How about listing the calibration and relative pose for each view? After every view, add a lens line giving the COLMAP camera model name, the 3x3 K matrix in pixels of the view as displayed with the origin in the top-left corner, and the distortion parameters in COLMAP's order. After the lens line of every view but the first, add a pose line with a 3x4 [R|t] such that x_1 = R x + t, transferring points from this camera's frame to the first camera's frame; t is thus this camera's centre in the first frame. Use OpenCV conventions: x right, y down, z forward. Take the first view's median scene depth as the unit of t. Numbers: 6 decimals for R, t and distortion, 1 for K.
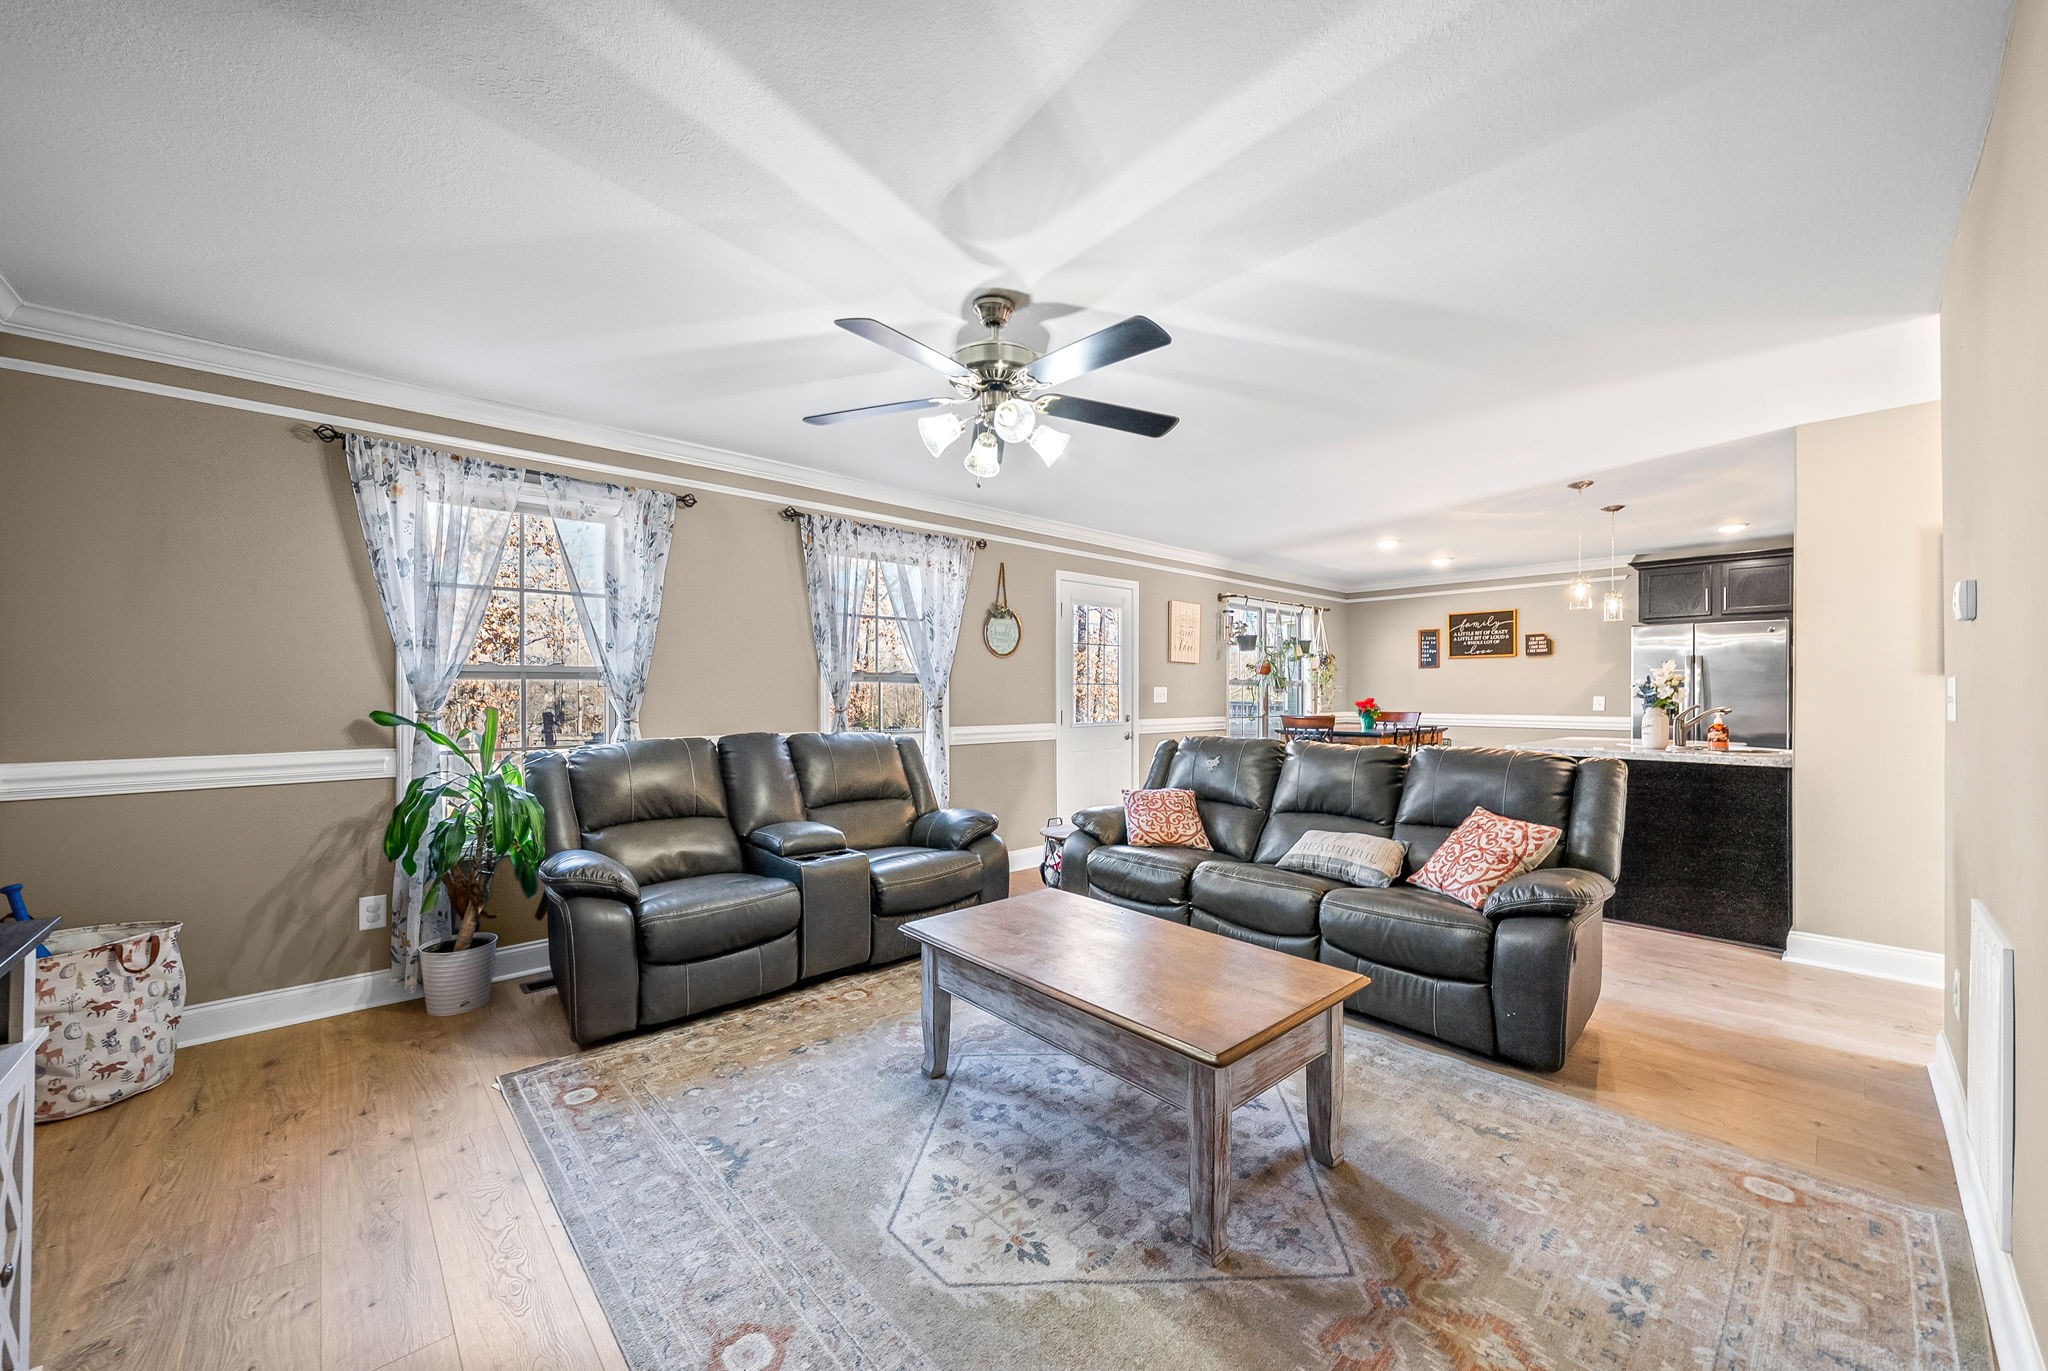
lens RADIAL K [[758.0, 0, 1016.8], [0, 758.0, 693.7], [0, 0, 1]] dist [-0.002925, 0.000006]
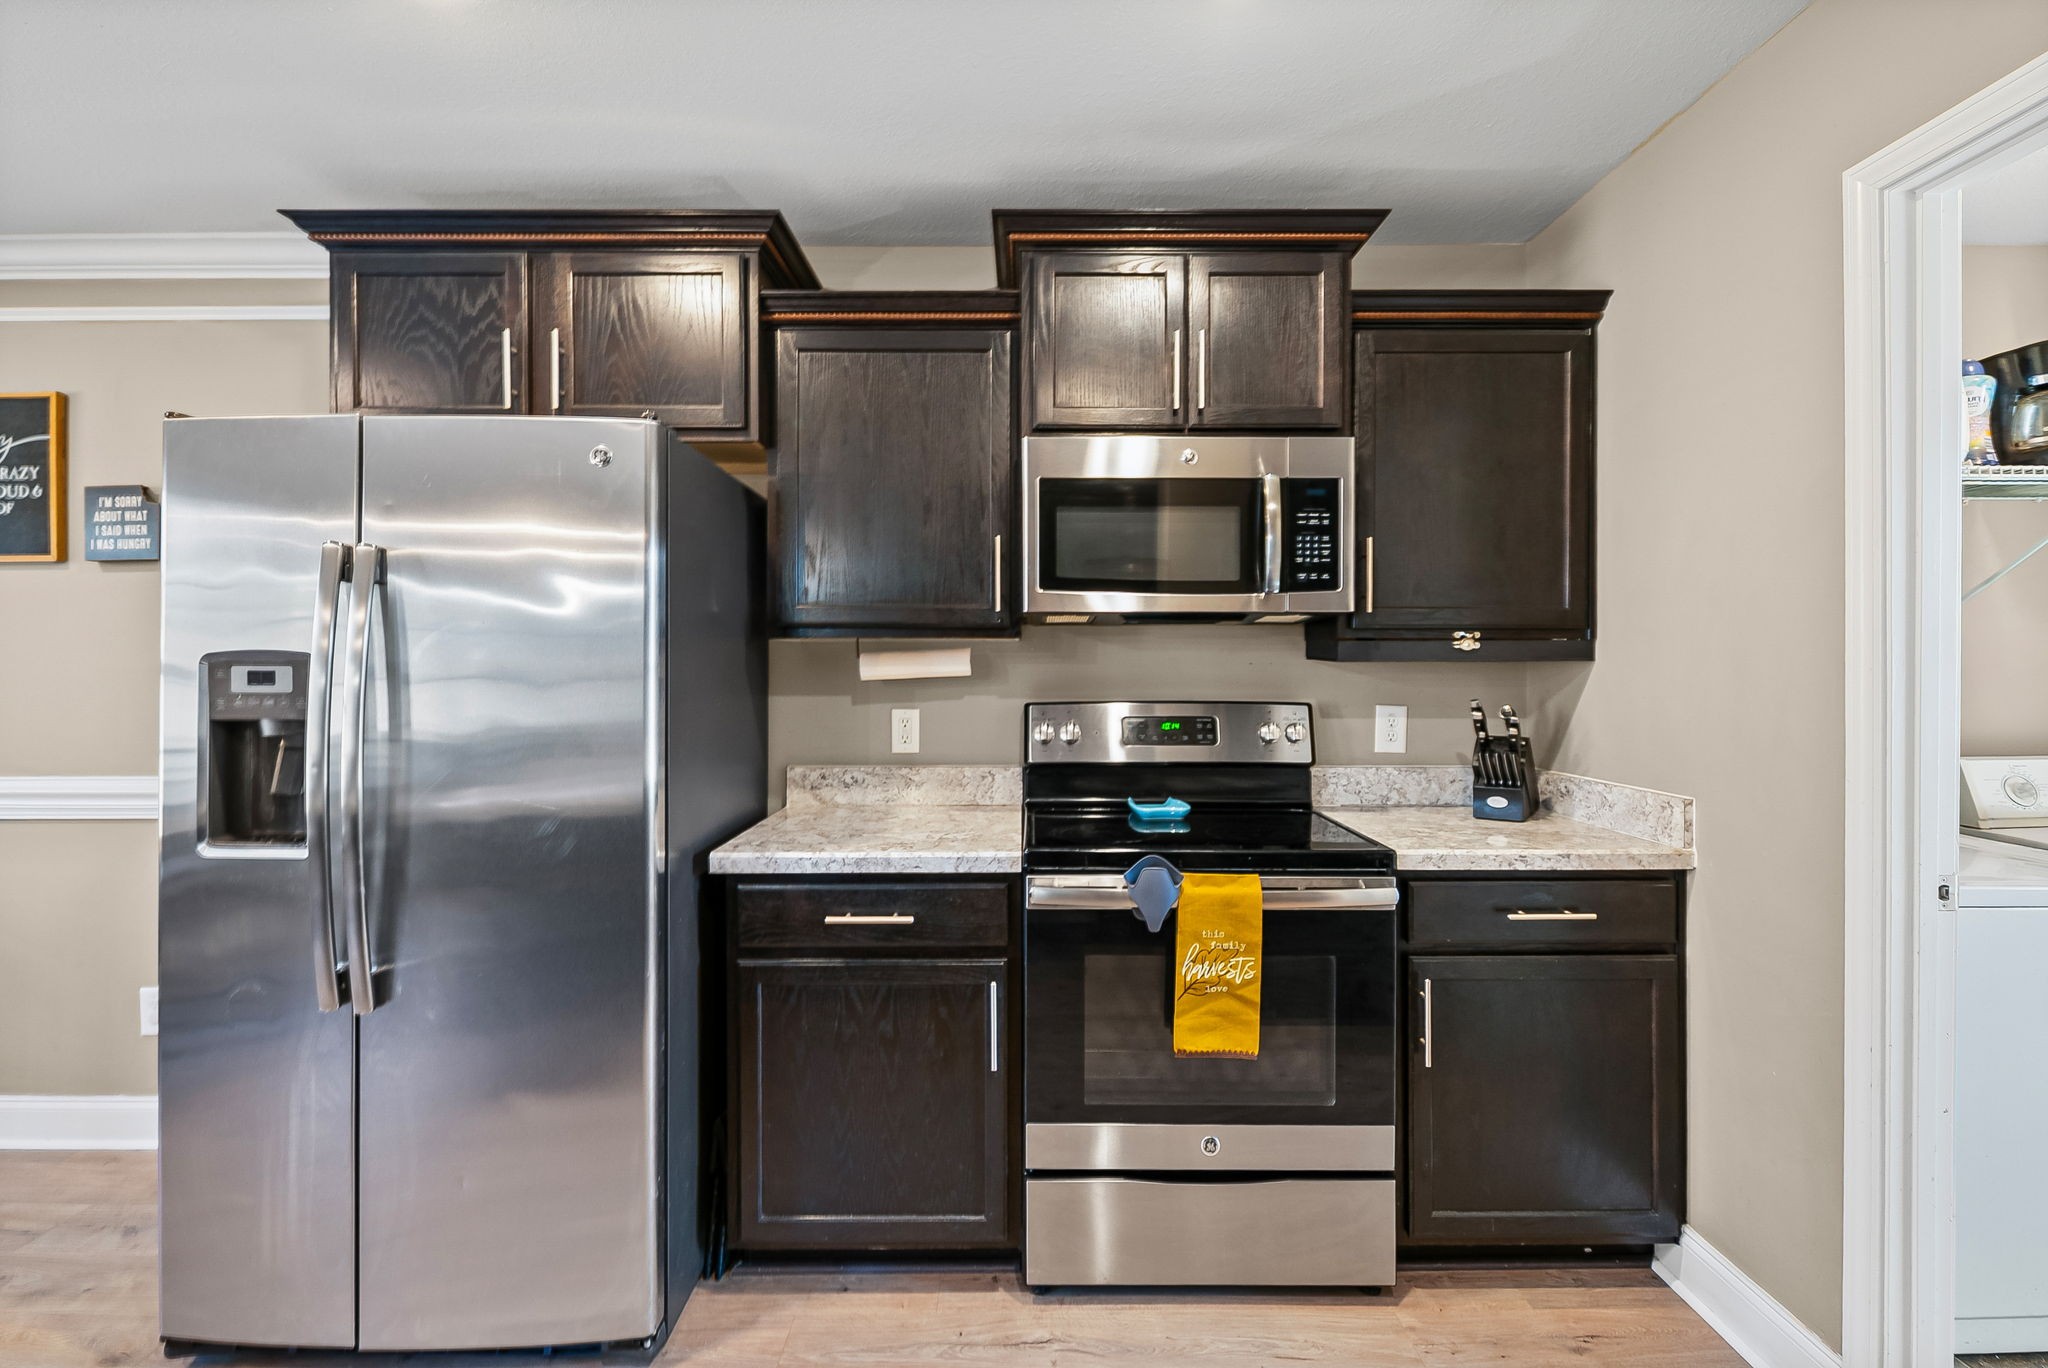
lens RADIAL K [[929.3, 0, 1028.8], [0, 929.3, 665.1], [0, 0, 1]] dist [-0.002024, -0.000992]
pose [[0.673281, 0.001087, 0.739385, 1.456560], [0.003000, 0.999987, -0.004202, -0.021774], [-0.739380, 0.005047, 0.673269, 1.149510]]
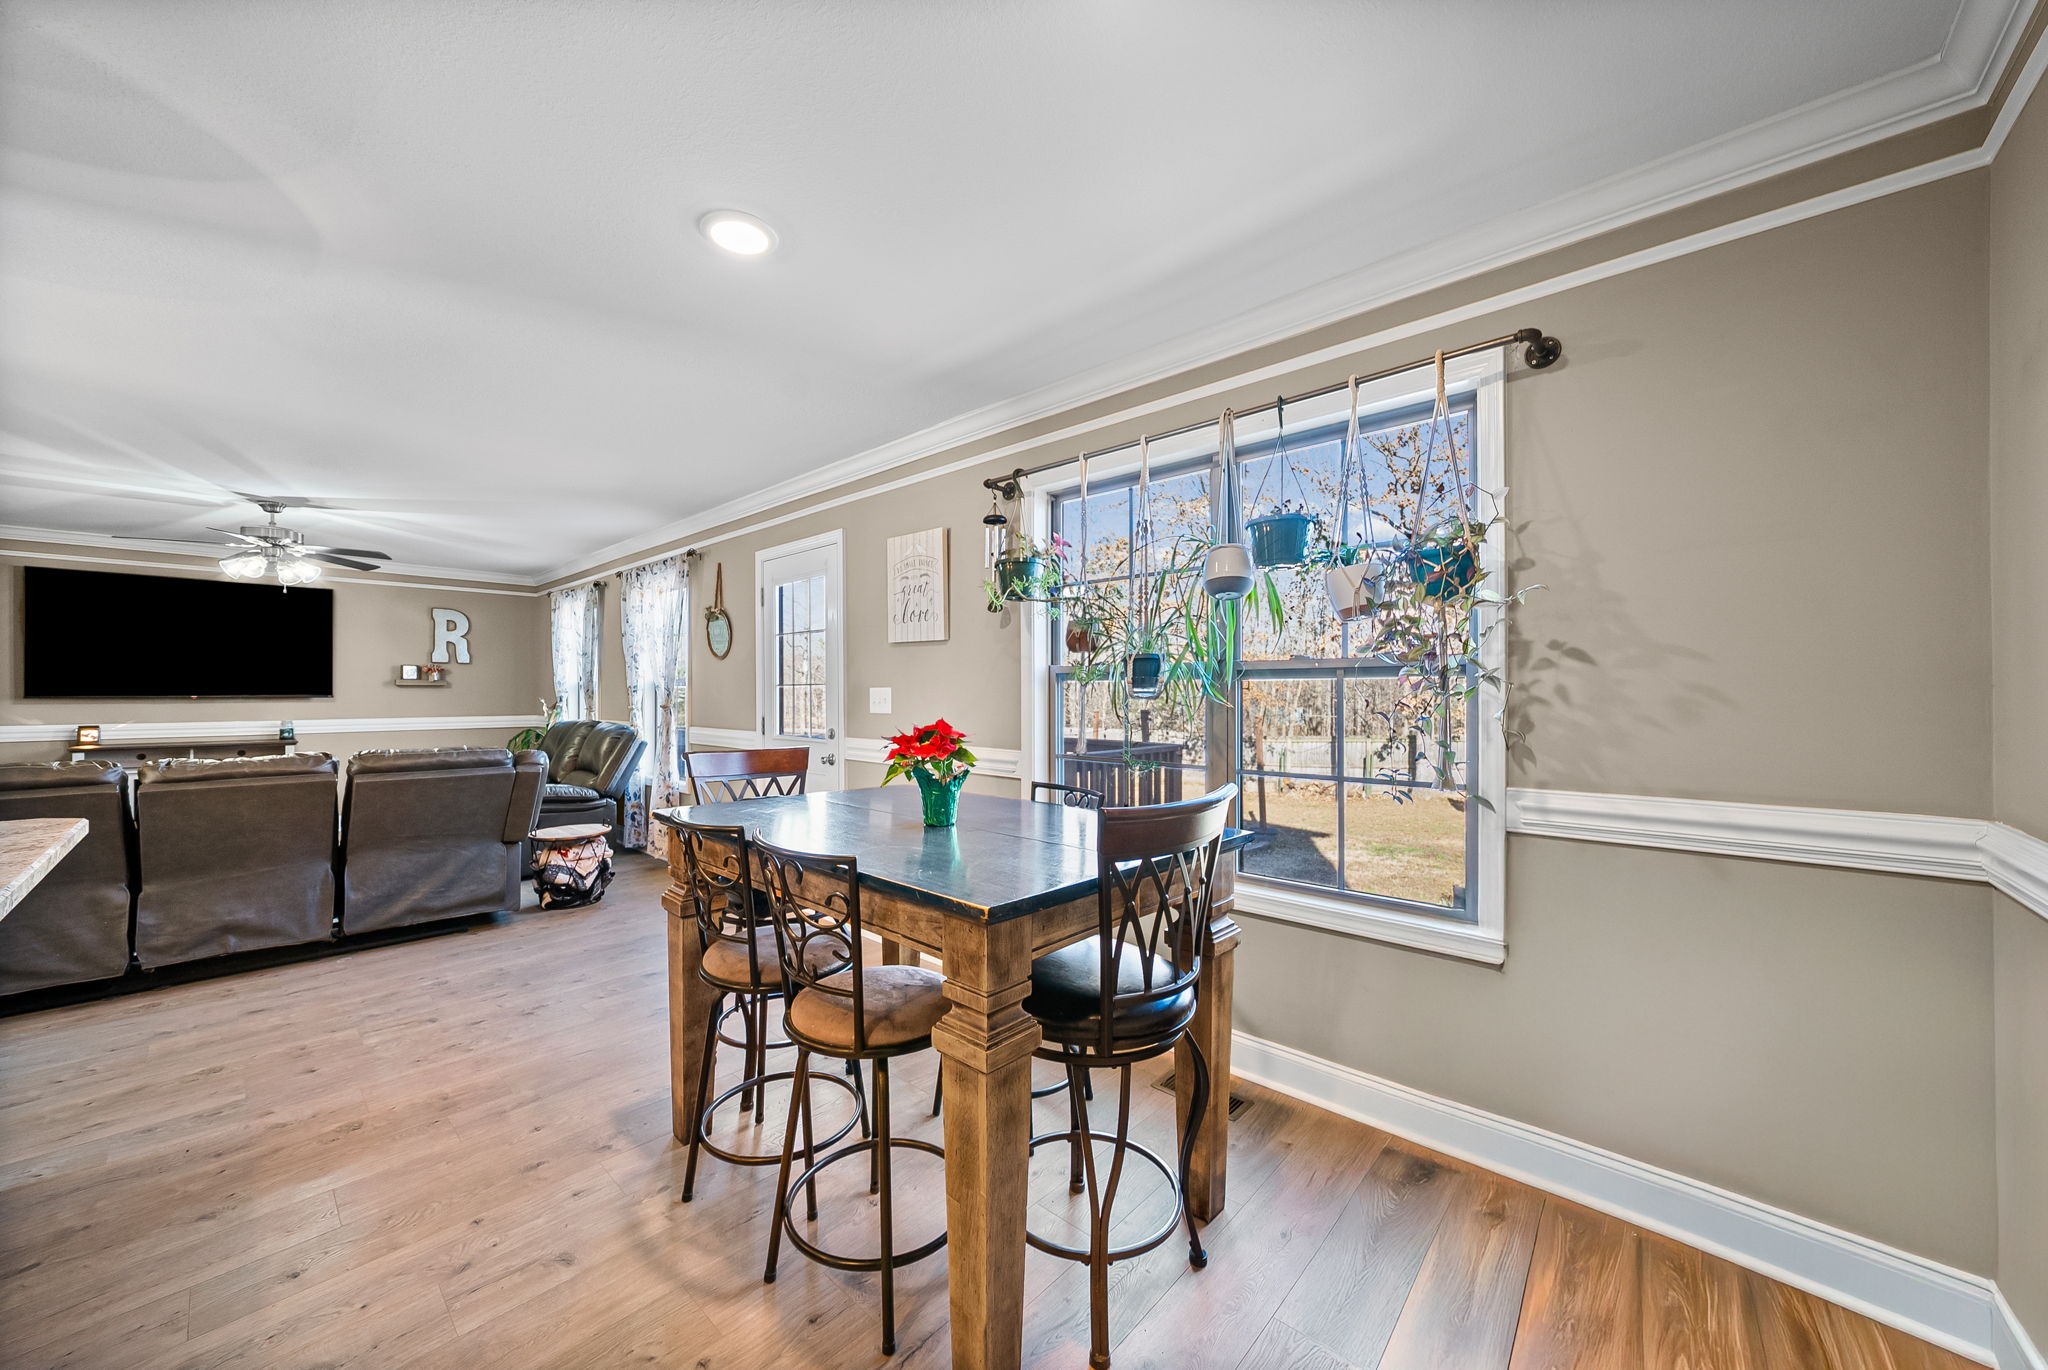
lens RADIAL K [[758.0, 0, 1016.8], [0, 758.0, 693.2], [0, 0, 1]] dist [-0.002925, 0.000006]
pose [[0.074900, 0.002472, -0.997188, 1.527359], [-0.001410, 0.999996, 0.002373, -0.011399], [0.997190, 0.001228, 0.074903, 2.035348]]
